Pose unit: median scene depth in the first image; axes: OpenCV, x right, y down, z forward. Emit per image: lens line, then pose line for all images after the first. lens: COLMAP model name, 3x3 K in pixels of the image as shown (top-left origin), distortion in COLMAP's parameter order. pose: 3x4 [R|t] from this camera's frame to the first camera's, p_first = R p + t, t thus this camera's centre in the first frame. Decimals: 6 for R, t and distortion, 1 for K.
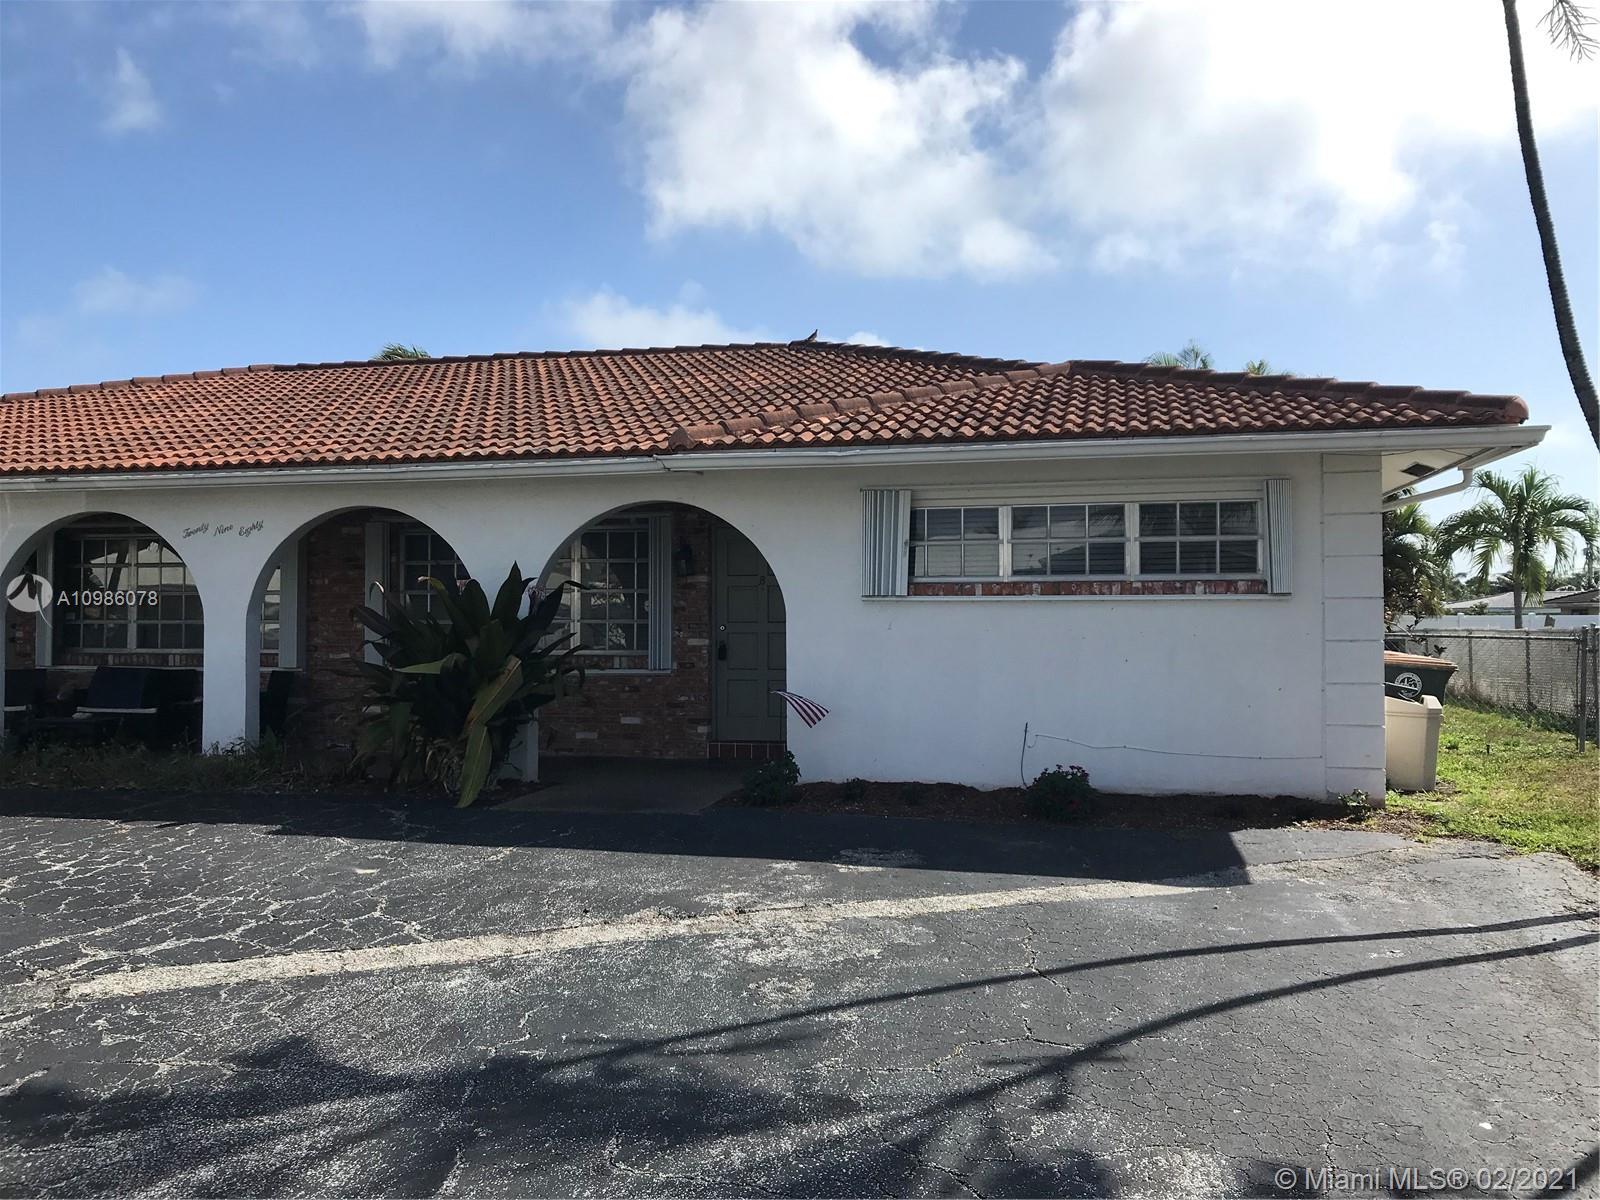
lens RADIAL K [[1324.1, 0, 802.9], [0, 1324.1, 576.0], [0, 0, 1]] dist [0.010820, -0.003911]
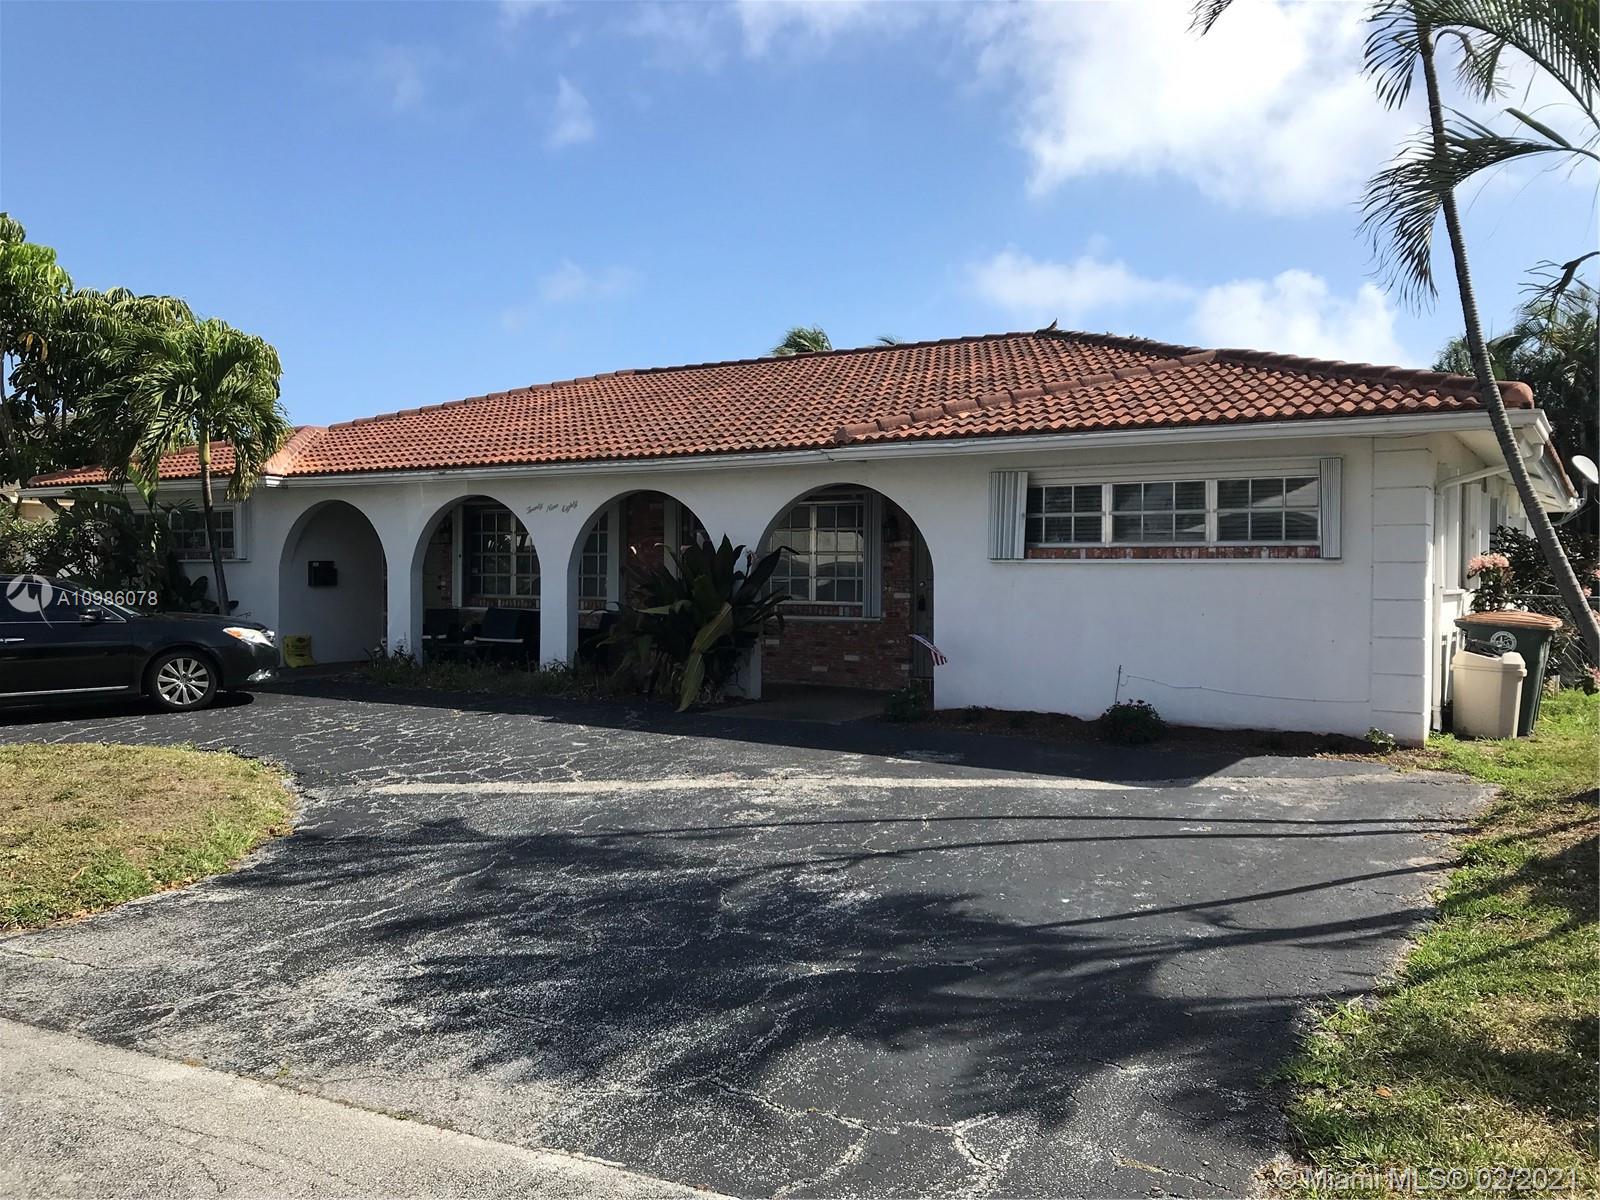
lens RADIAL K [[1324.2, 0, 802.3], [0, 1324.2, 594.3], [0, 0, 1]] dist [0.035706, -0.007566]
pose [[0.942370, 0.013435, -0.334303, 0.291113], [0.001186, 0.999053, 0.043494, -0.005582], [0.334570, -0.041384, 0.941462, -0.219284]]
